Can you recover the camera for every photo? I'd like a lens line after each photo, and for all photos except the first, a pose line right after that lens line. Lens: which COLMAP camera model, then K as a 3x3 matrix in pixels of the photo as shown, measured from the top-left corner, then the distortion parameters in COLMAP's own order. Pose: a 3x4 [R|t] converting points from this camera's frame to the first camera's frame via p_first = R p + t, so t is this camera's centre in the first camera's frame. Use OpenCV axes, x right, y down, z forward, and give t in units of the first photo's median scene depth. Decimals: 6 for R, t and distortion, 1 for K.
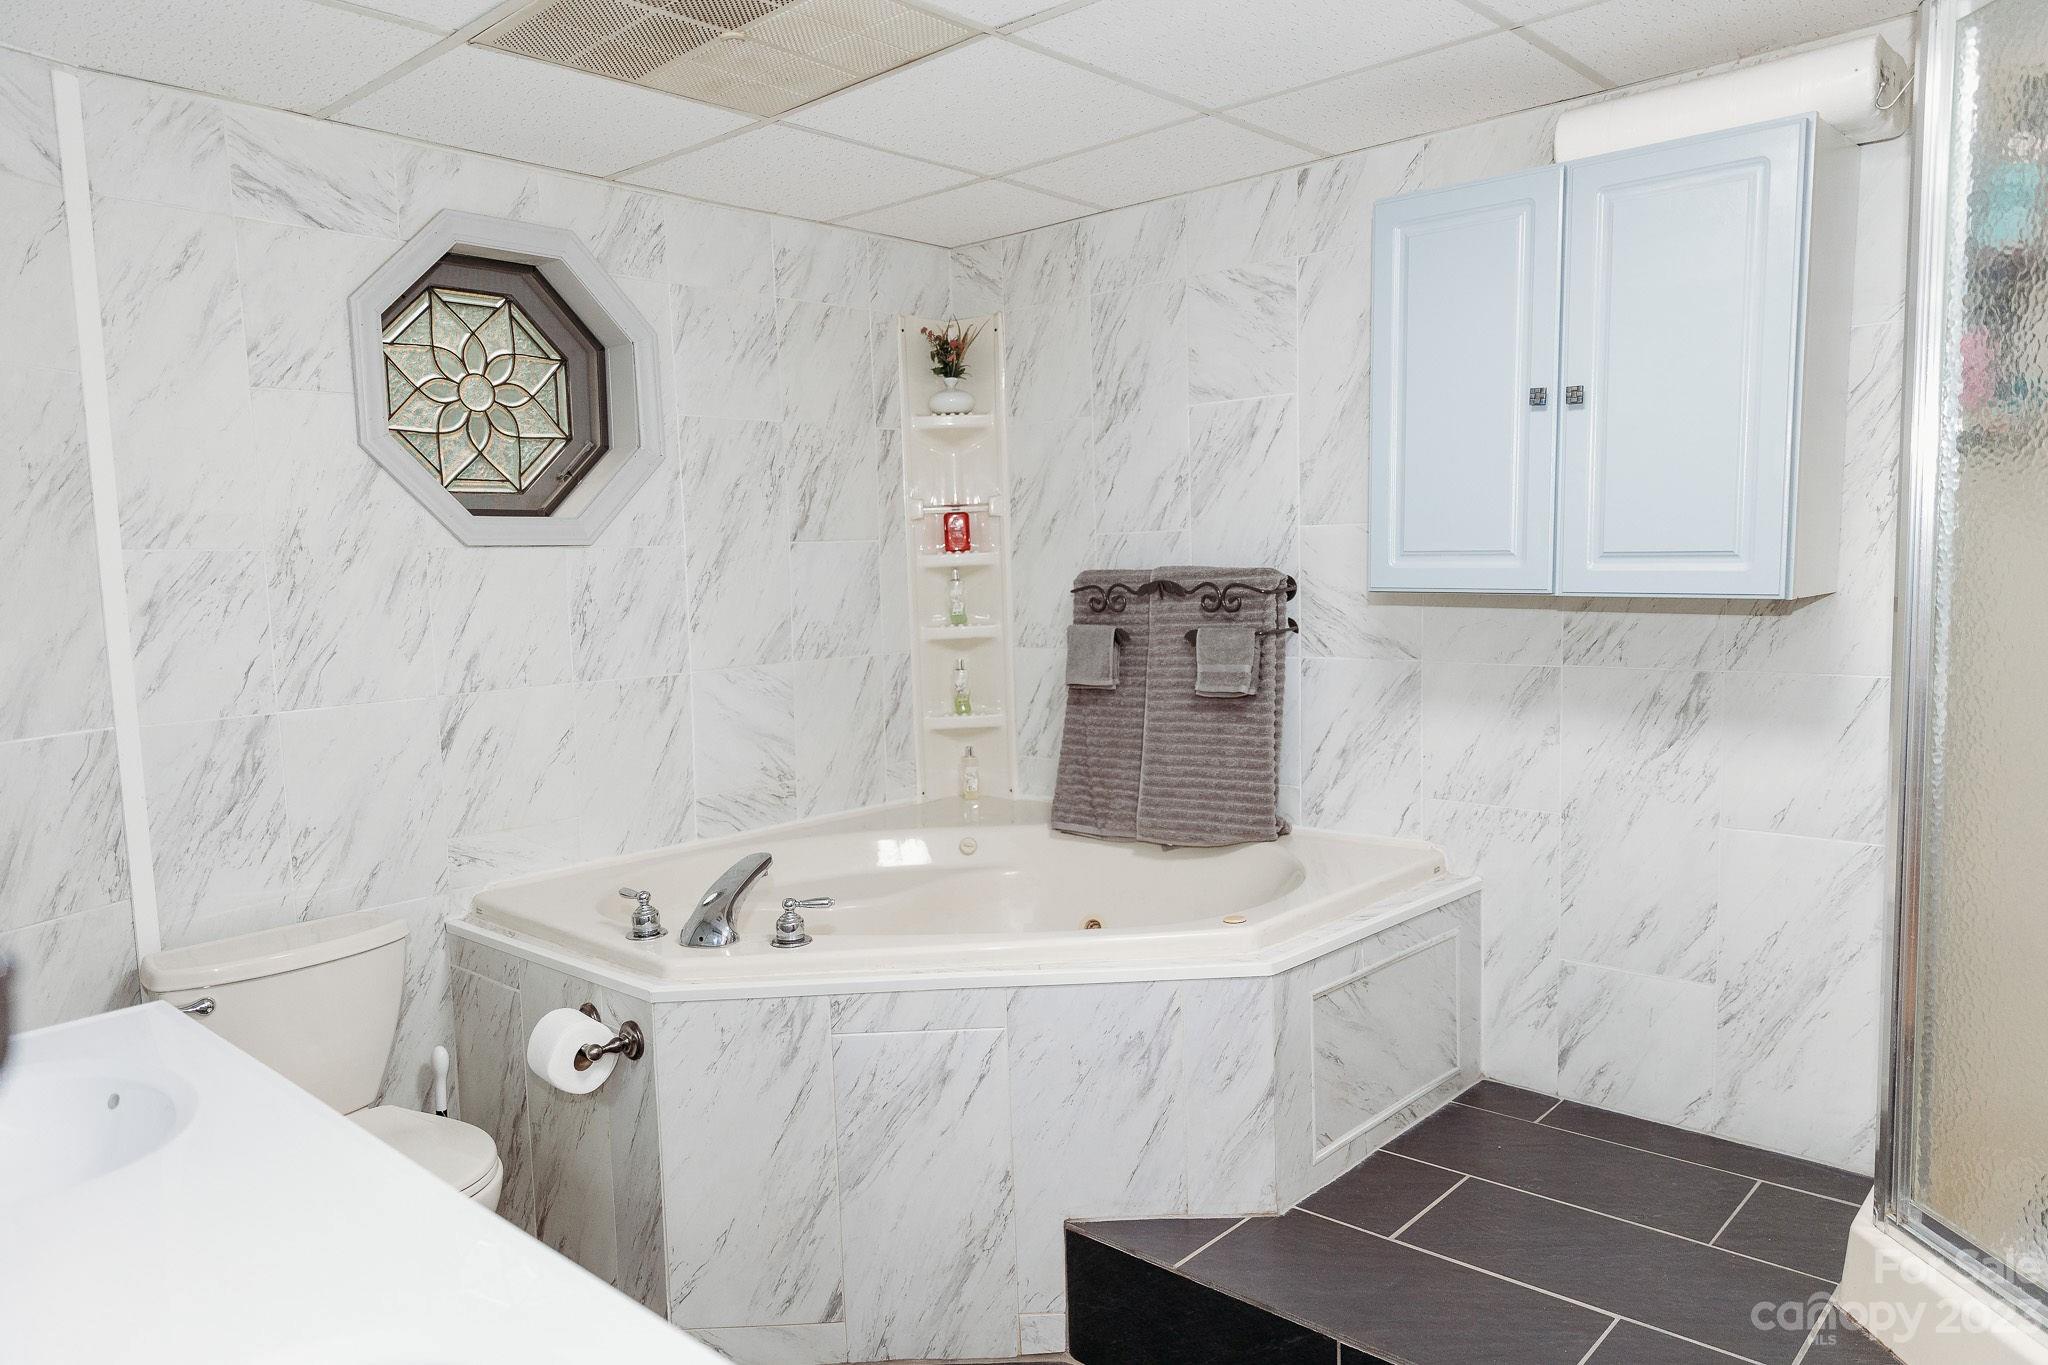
lens RADIAL K [[1354.2, 0, 1027.3], [0, 1354.2, 691.7], [0, 0, 1]] dist [0.013542, 0.002503]
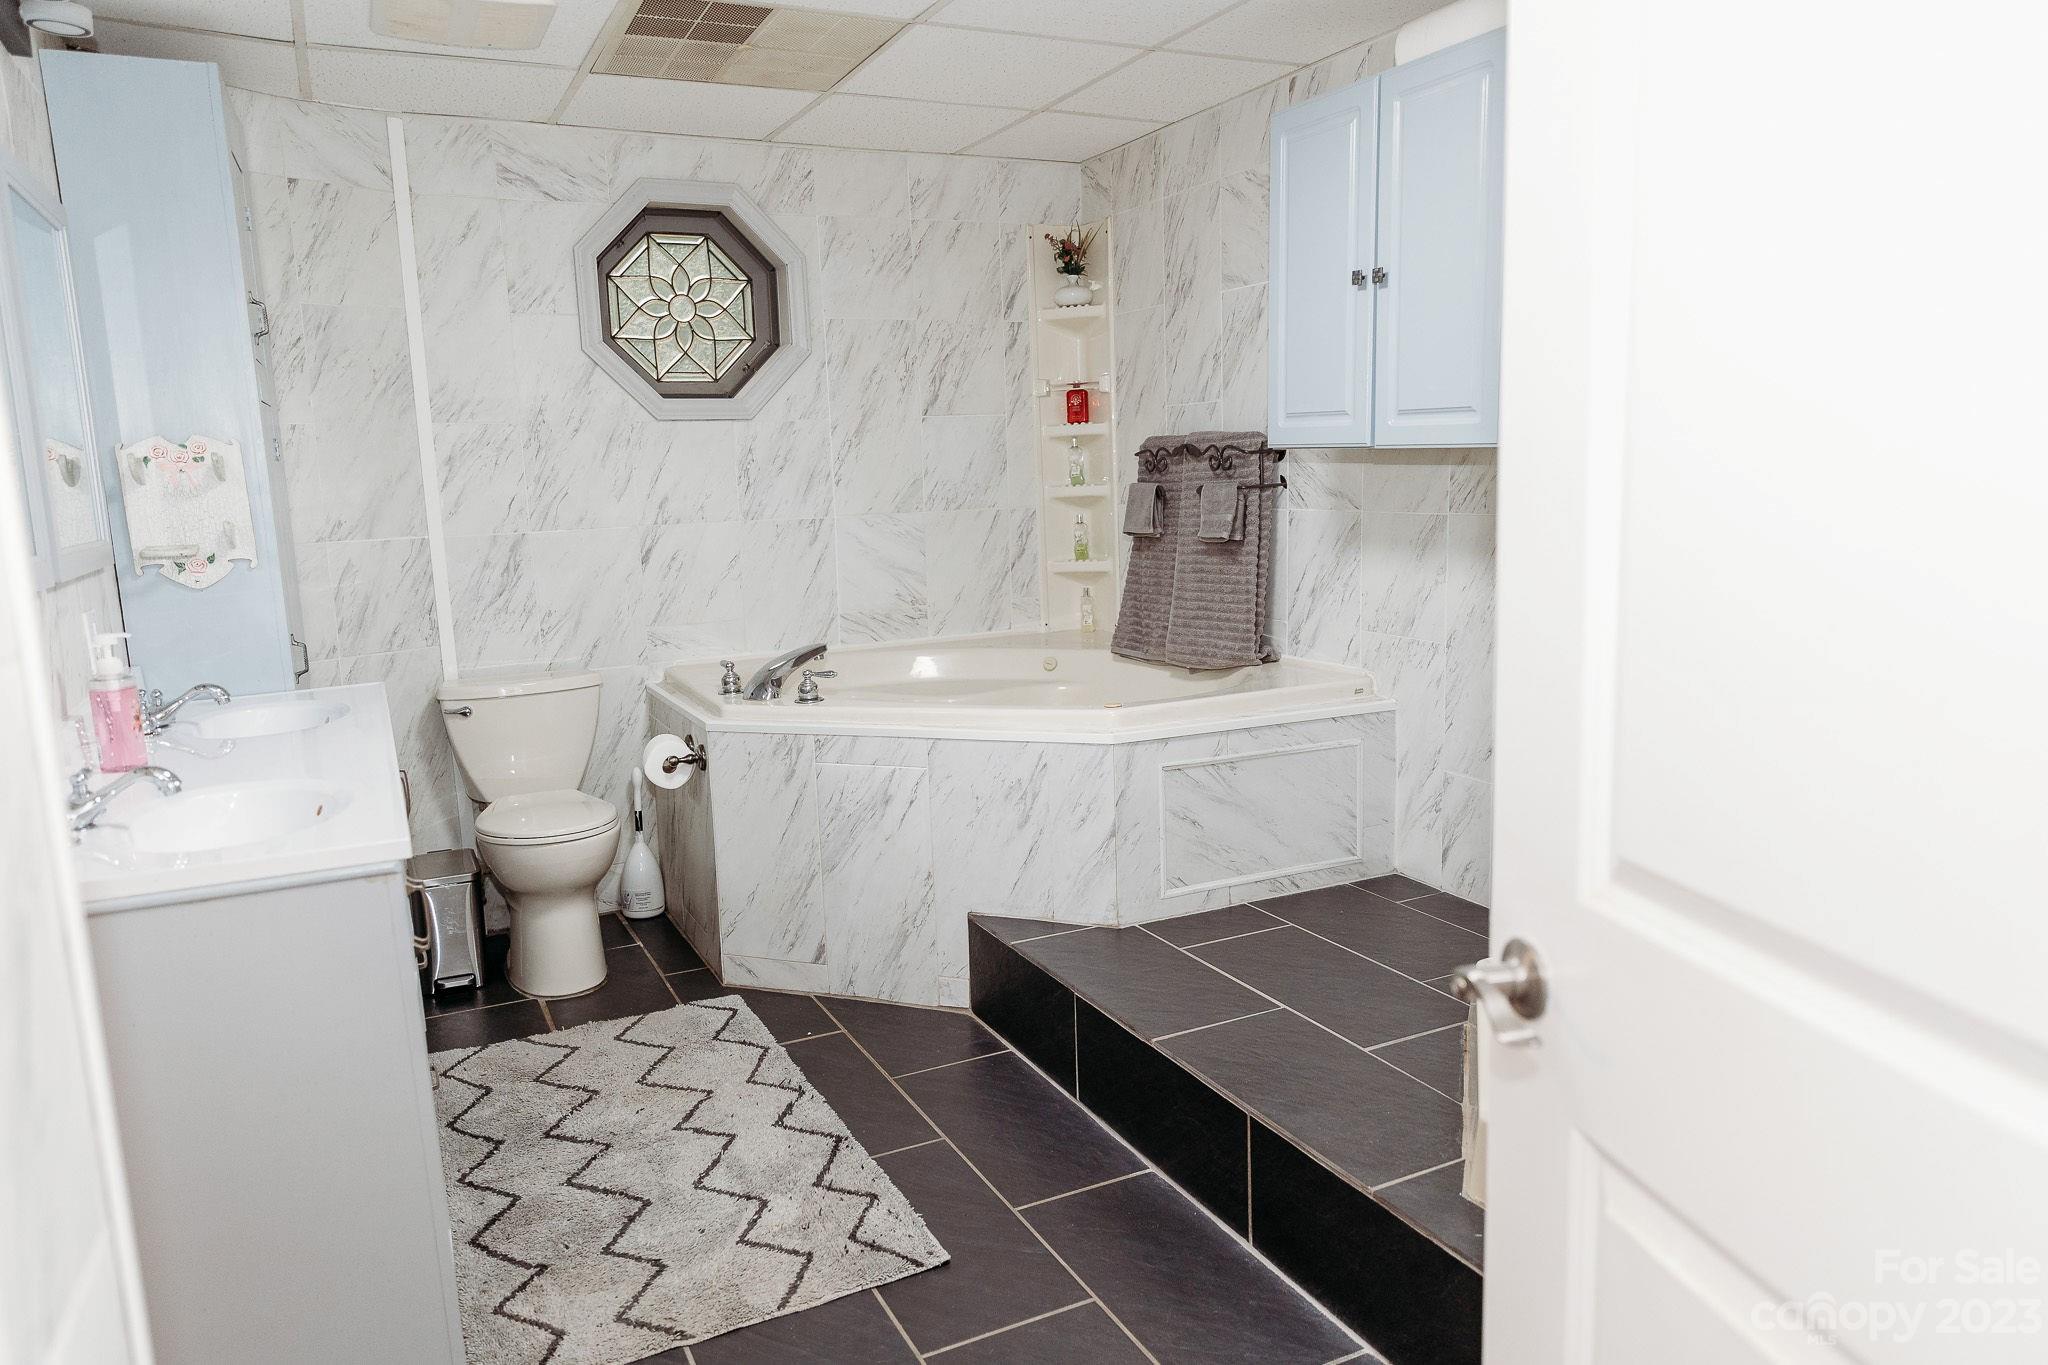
lens RADIAL K [[1354.2, 0, 1014.9], [0, 1354.2, 684.1], [0, 0, 1]] dist [0.013542, 0.002503]
pose [[0.930346, 0.057833, -0.362094, 0.491362], [-0.030254, 0.996224, 0.081382, 0.043239], [0.365433, -0.064759, 0.928582, -0.207263]]
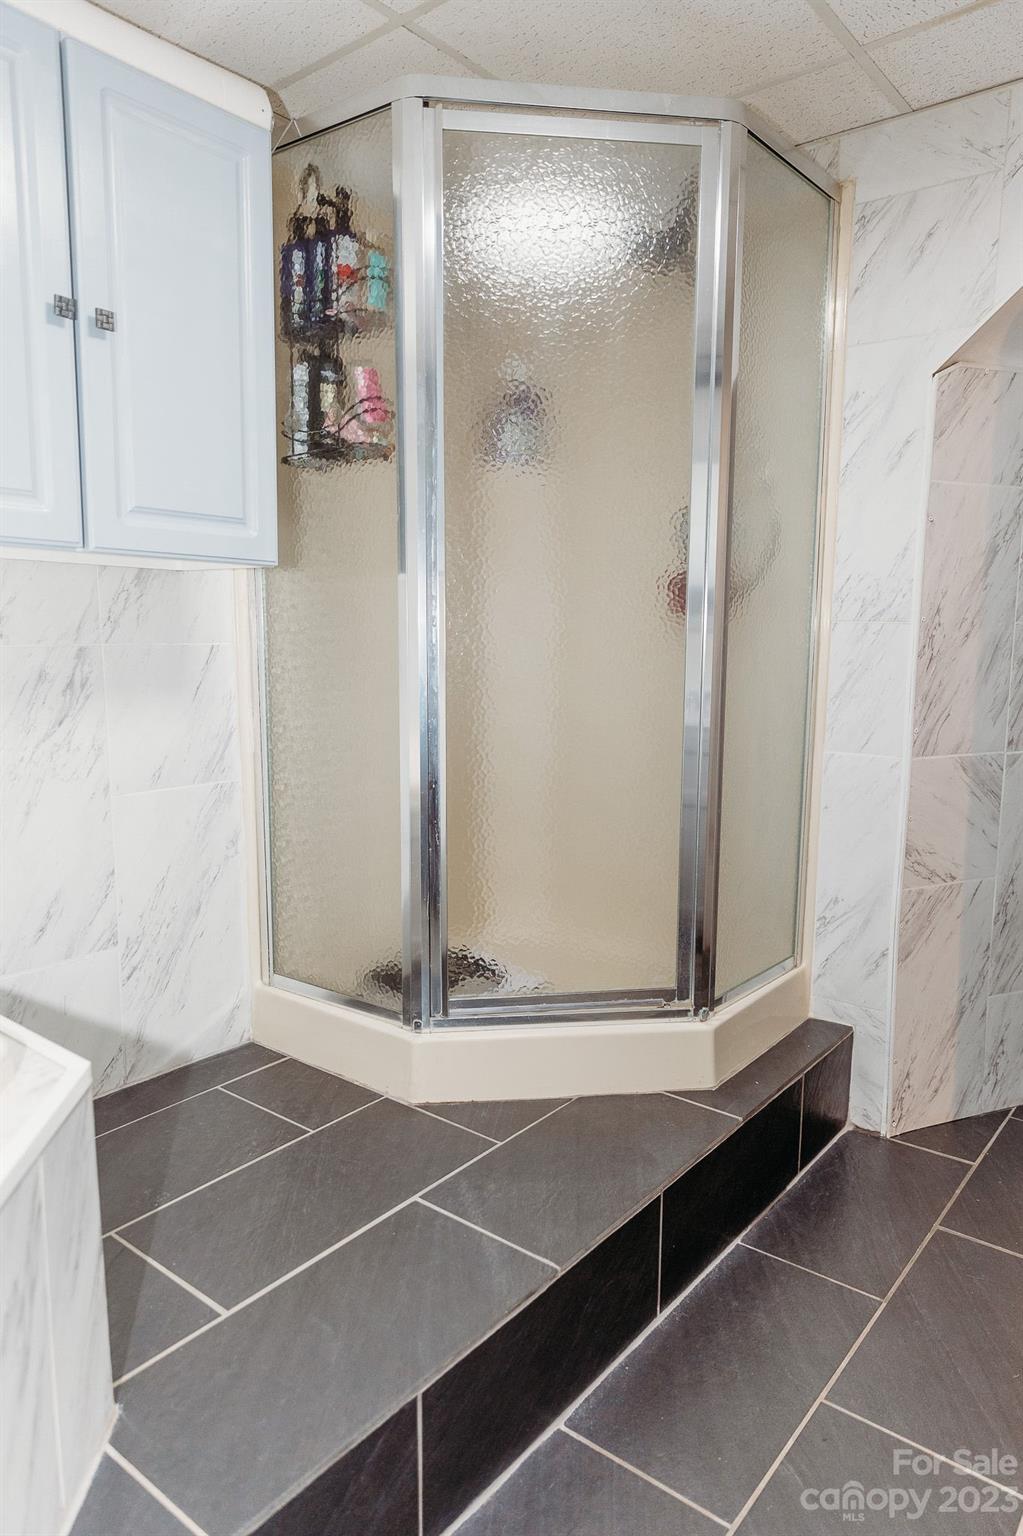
lens RADIAL K [[1015.7, 0, 510.0], [0, 1015.7, 772.8], [0, 0, 1]] dist [0.013542, 0.002503]
pose [[-0.056335, -0.116739, 0.991564, -0.270794], [0.096008, 0.987905, 0.121763, 0.015773], [-0.993785, 0.102058, -0.044446, 0.704557]]
